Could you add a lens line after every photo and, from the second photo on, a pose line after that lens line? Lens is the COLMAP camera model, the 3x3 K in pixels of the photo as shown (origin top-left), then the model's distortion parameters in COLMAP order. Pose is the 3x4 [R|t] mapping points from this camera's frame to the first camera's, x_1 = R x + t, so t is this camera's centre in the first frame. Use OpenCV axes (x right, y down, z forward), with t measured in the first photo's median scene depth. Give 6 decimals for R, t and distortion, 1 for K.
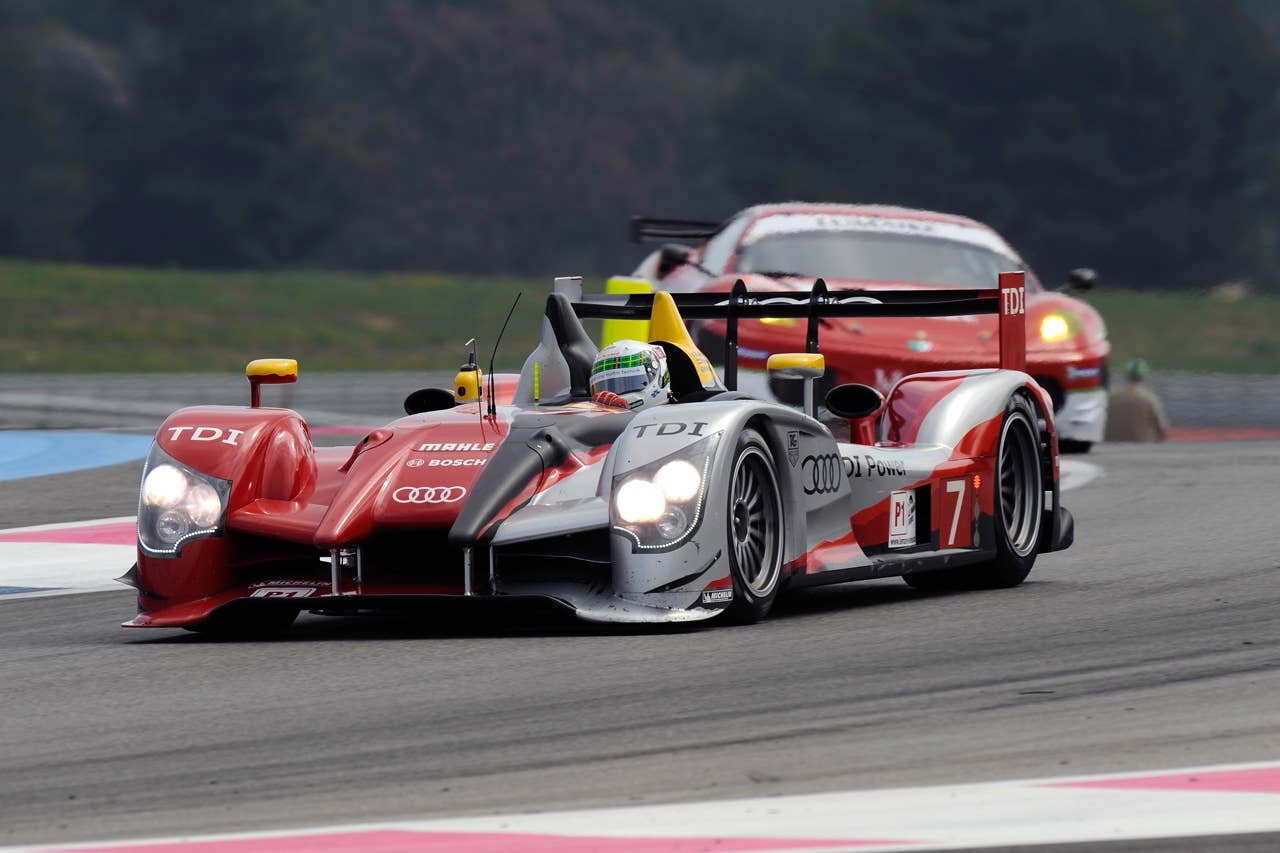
lens RADIAL K [[7950.4, 0, 640.0], [0, 7950.4, 426.5], [0, 0, 1]] dist [0.558989, -10.964571]
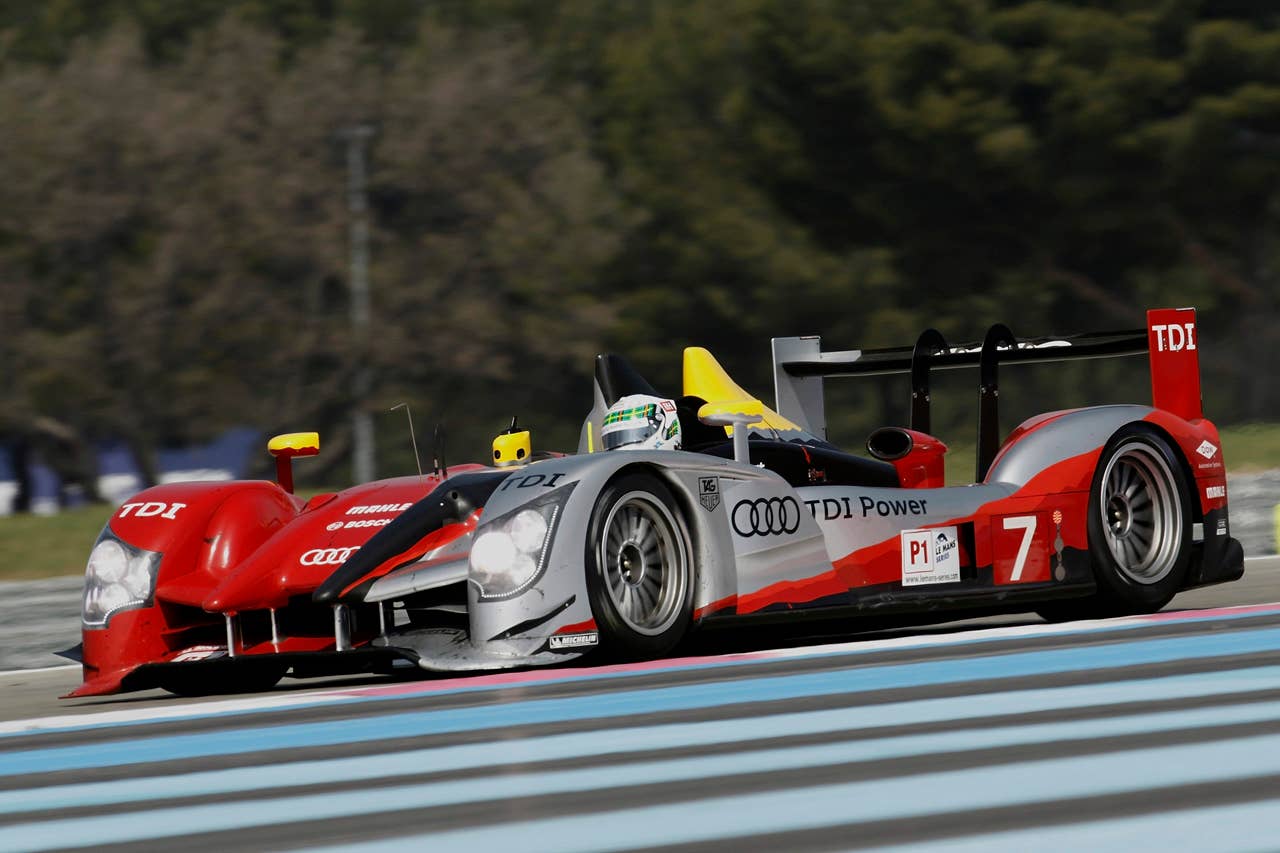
lens RADIAL K [[7950.4, 0, 640.0], [0, 7950.4, 426.5], [0, 0, 1]] dist [0.558989, -10.964571]
pose [[0.957072, -0.053834, -0.284806, 0.307375], [0.050184, 0.998538, -0.020103, 0.014431], [0.285471, 0.004948, 0.958374, 0.008661]]
